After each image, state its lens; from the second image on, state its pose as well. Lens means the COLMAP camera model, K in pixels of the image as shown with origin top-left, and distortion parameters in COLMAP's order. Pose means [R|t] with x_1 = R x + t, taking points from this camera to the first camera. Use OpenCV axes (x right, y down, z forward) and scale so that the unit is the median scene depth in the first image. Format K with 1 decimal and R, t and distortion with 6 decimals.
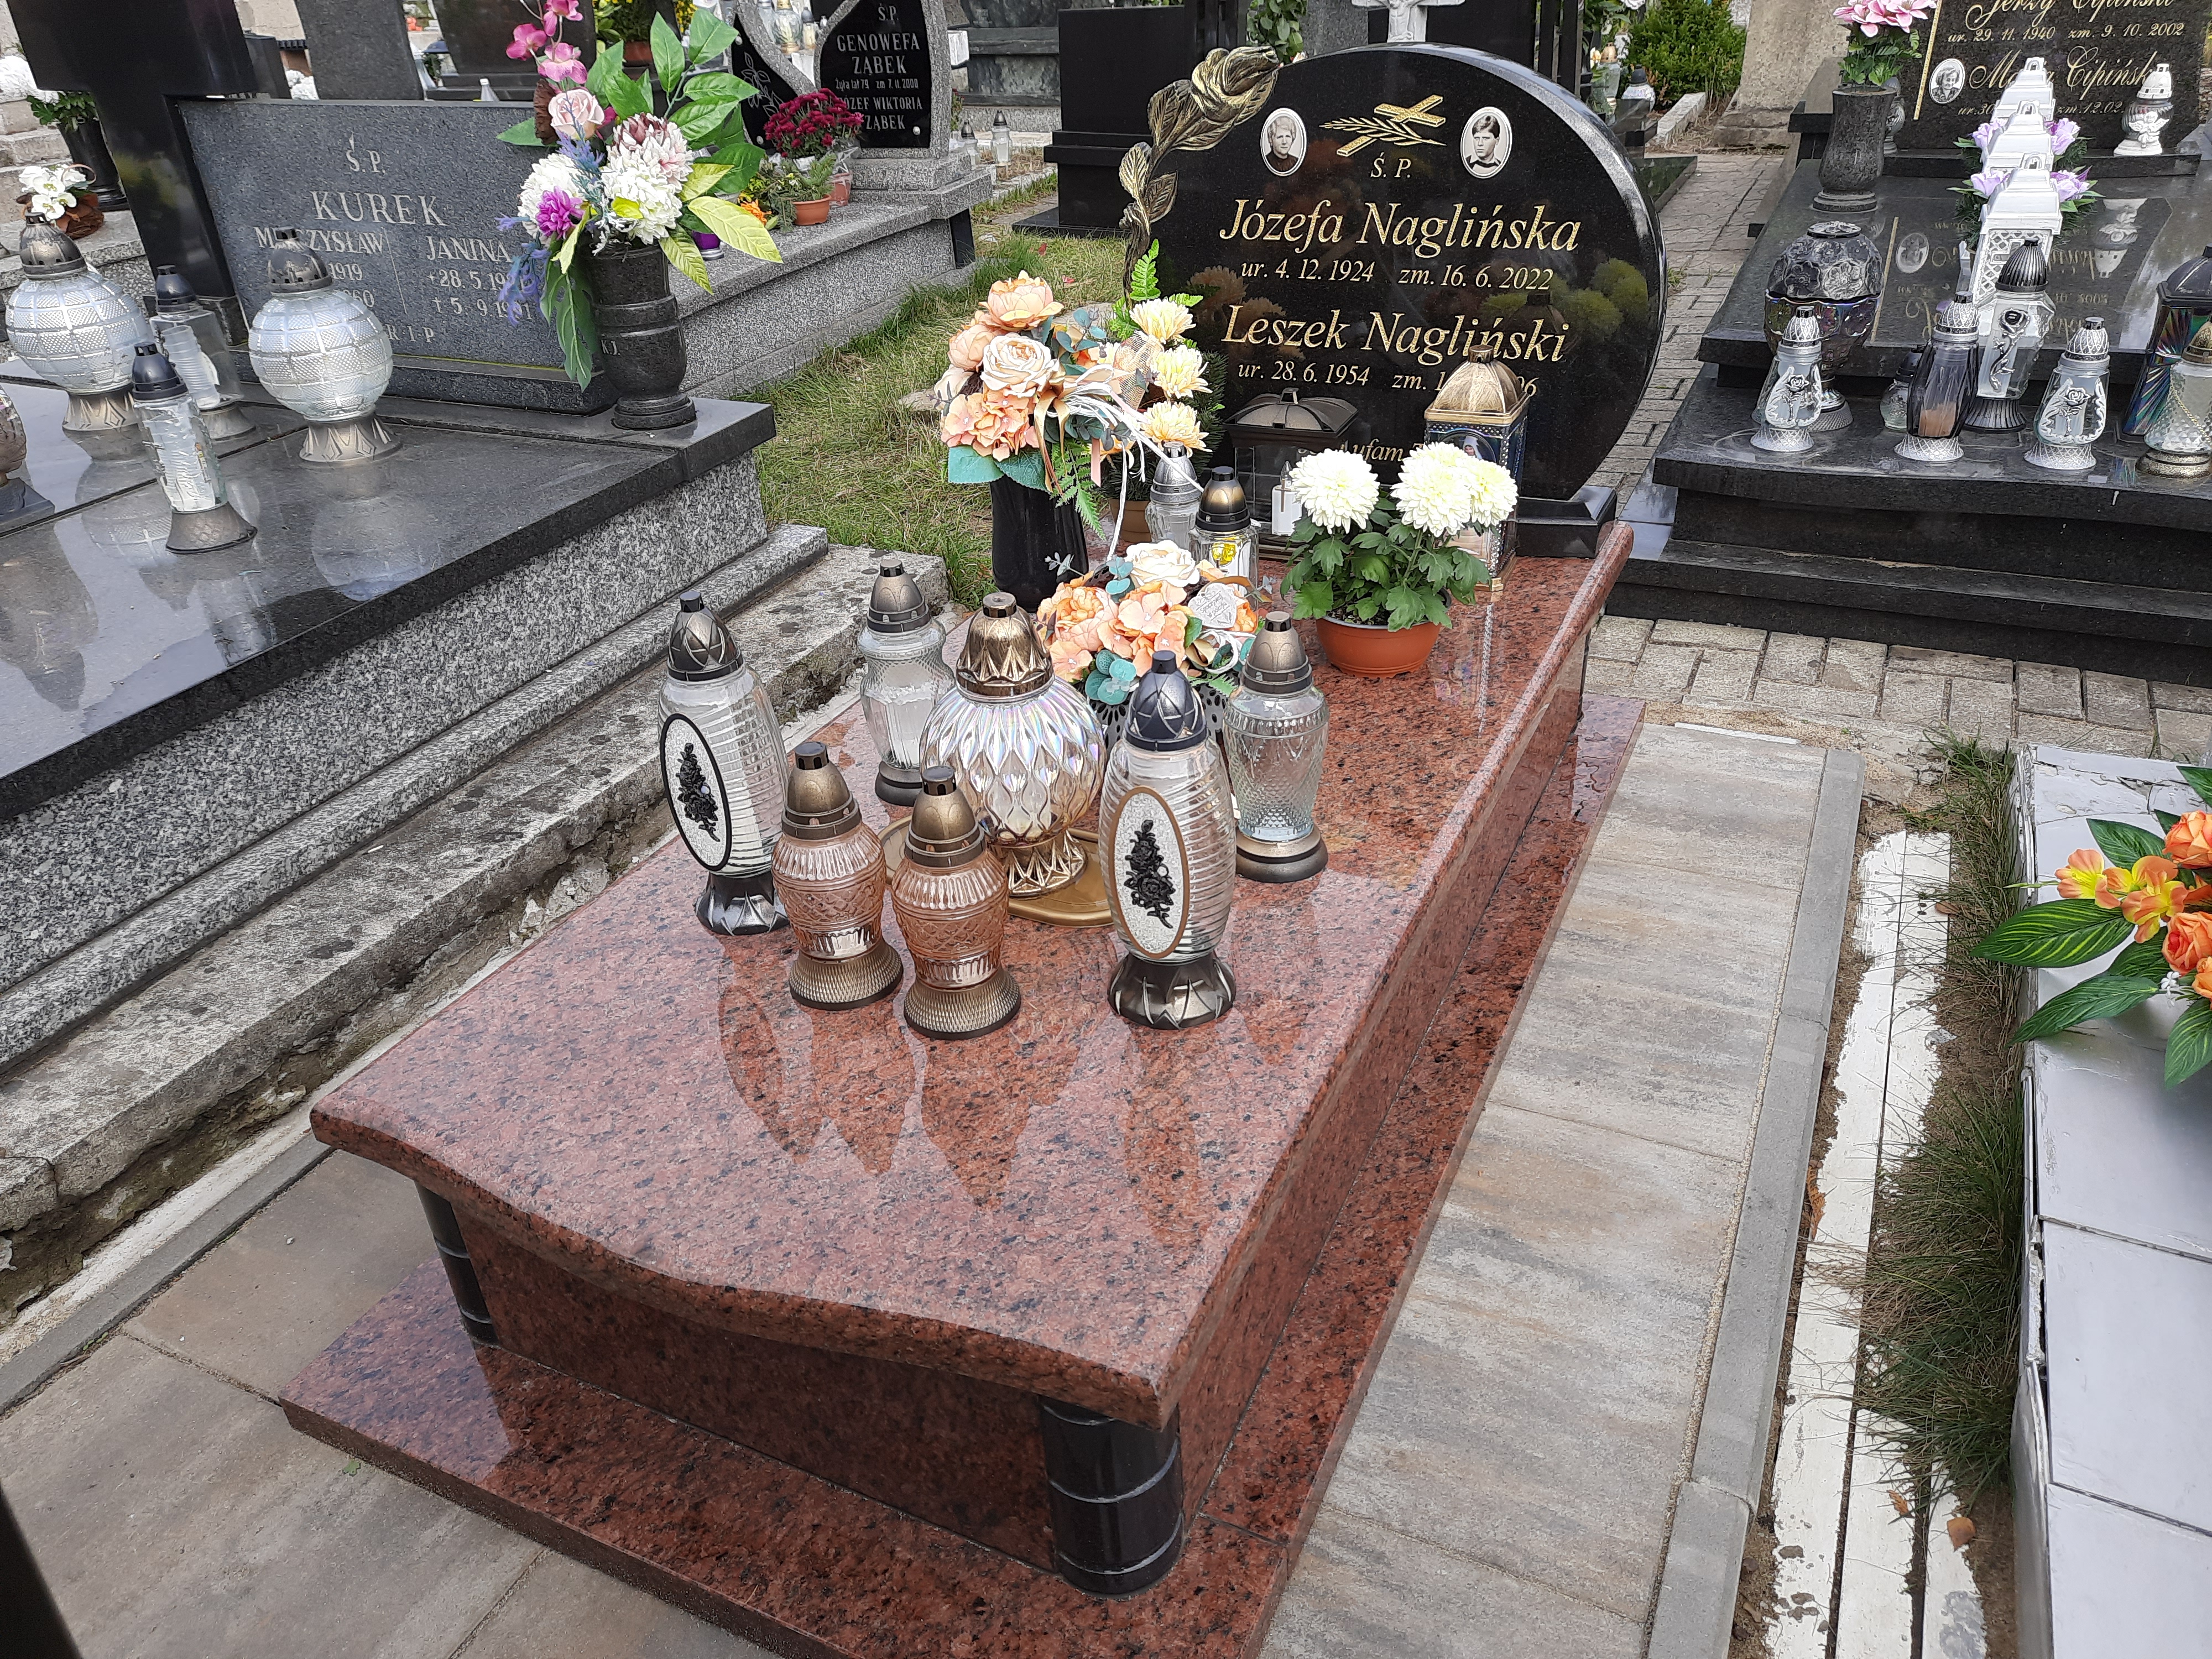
lens RADIAL K [[1604.6, 0, 1106.0], [0, 1604.6, 829.1], [0, 0, 1]] dist [0.034981, -0.022101]
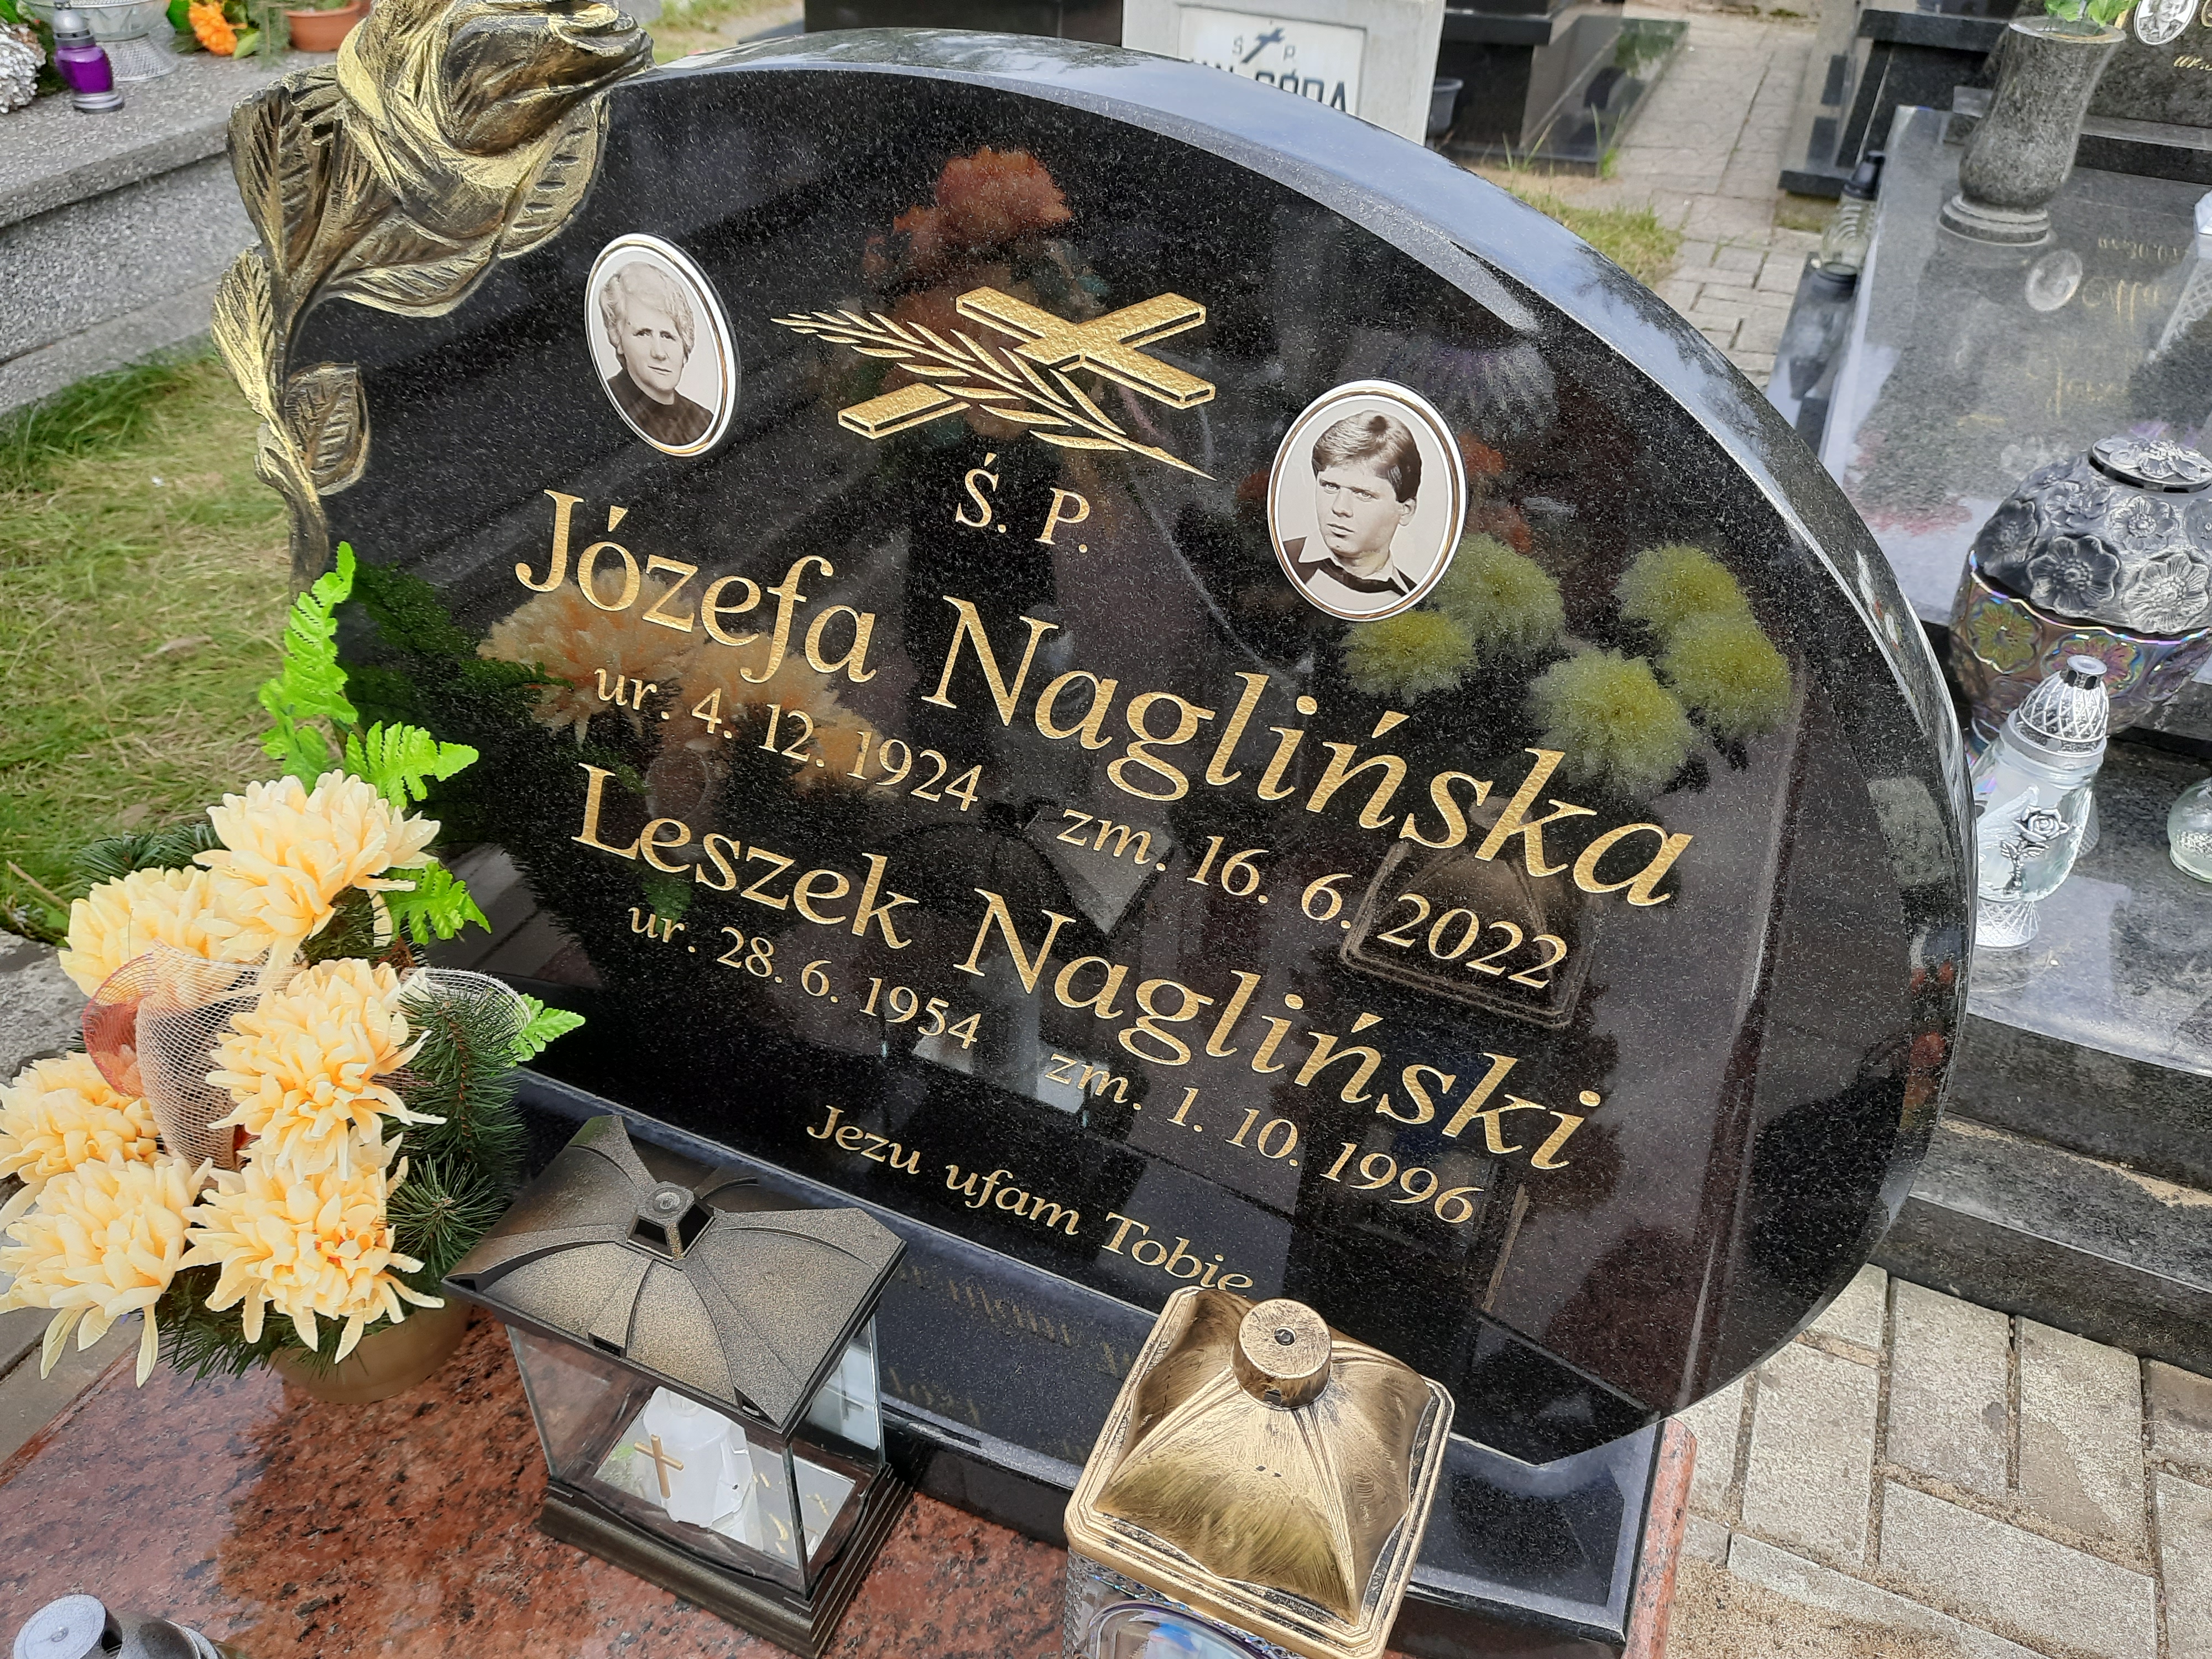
lens RADIAL K [[1604.6, 0, 1109.1], [0, 1604.6, 828.3], [0, 0, 1]] dist [0.034981, -0.022101]
pose [[0.995270, 0.048259, 0.084308, 0.167543], [-0.058832, 0.990052, 0.127811, -0.384055], [-0.077302, -0.132167, 0.988209, 0.709008]]
